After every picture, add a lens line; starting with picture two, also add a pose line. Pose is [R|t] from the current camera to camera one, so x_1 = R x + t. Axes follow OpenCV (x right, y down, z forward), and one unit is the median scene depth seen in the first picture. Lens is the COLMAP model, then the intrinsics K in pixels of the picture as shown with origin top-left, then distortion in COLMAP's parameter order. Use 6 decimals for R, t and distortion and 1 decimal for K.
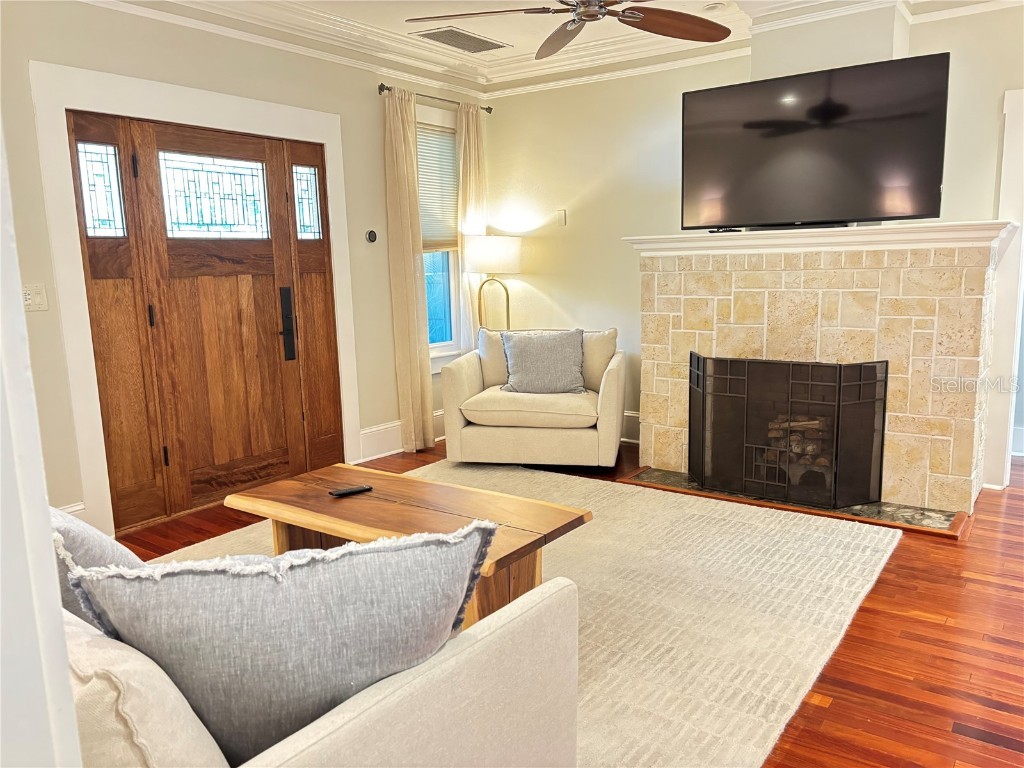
lens RADIAL K [[768.5, 0, 514.1], [0, 768.5, 388.6], [0, 0, 1]] dist [0.051333, -0.062736]
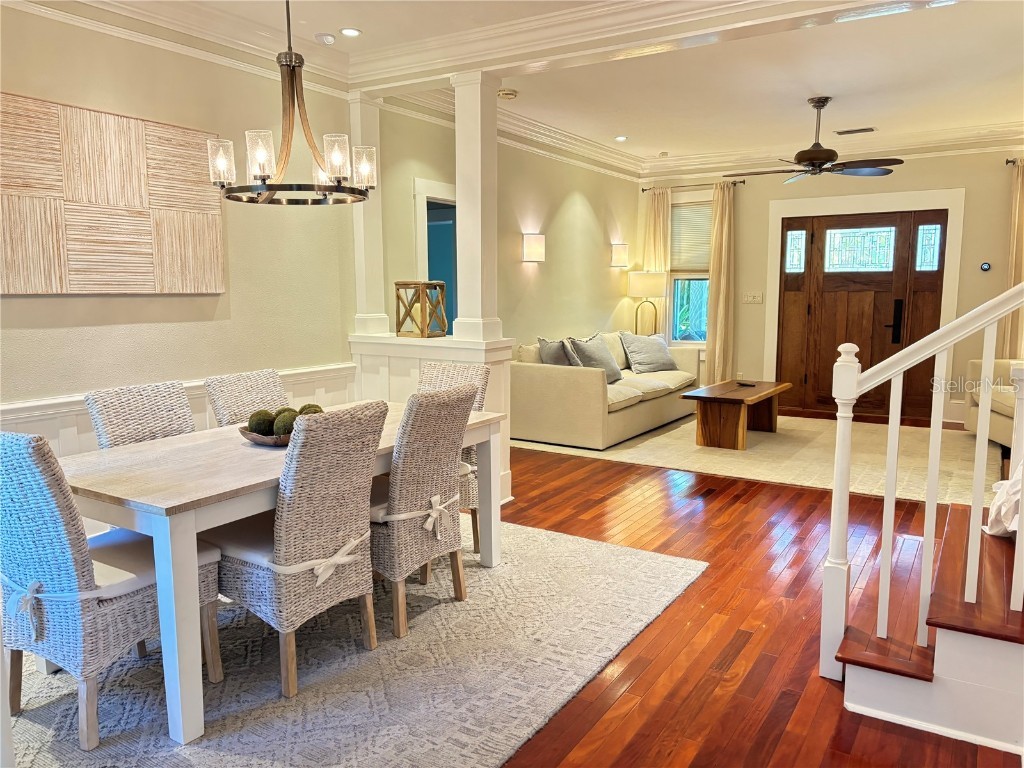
lens RADIAL K [[768.5, 0, 508.5], [0, 768.5, 384.1], [0, 0, 1]] dist [0.051333, -0.062736]
pose [[0.055471, 0.153131, -0.986648, 1.441664], [-0.157949, 0.977072, 0.142764, -0.062653], [0.985888, 0.147921, 0.078386, 0.067685]]
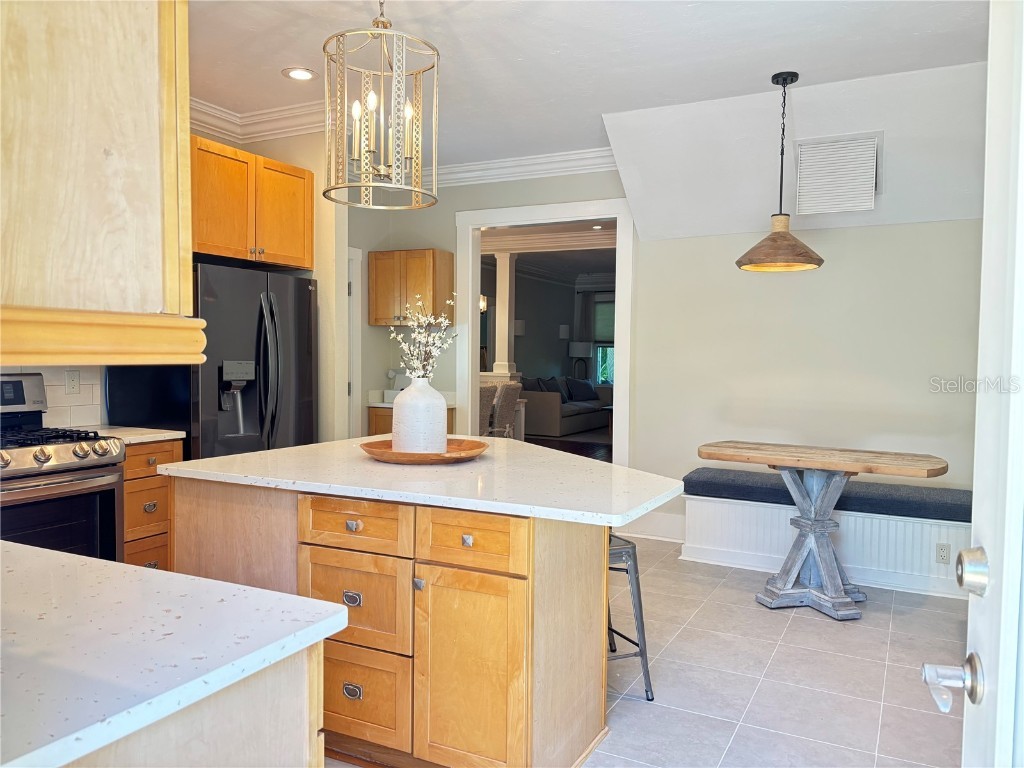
lens RADIAL K [[768.5, 0, 510.5], [0, 768.5, 386.1], [0, 0, 1]] dist [0.051333, -0.062736]
pose [[0.144912, 0.072717, -0.986769, 2.819831], [-0.176358, 0.983225, 0.046557, -0.029614], [0.973601, 0.167277, 0.155305, -0.279955]]
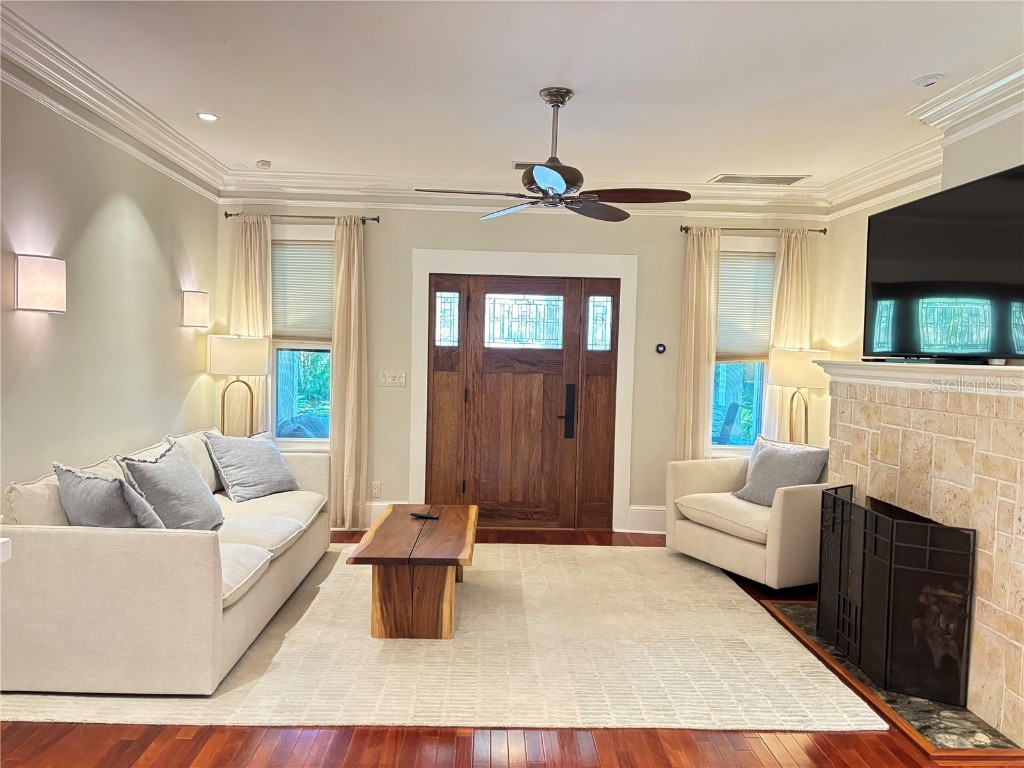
lens RADIAL K [[768.5, 0, 513.3], [0, 768.5, 390.2], [0, 0, 1]] dist [0.051333, -0.062736]
pose [[0.608583, 0.080642, -0.789382, 0.759963], [-0.169409, 0.985090, -0.029973, -0.068646], [0.775195, 0.151970, 0.613170, 0.104993]]
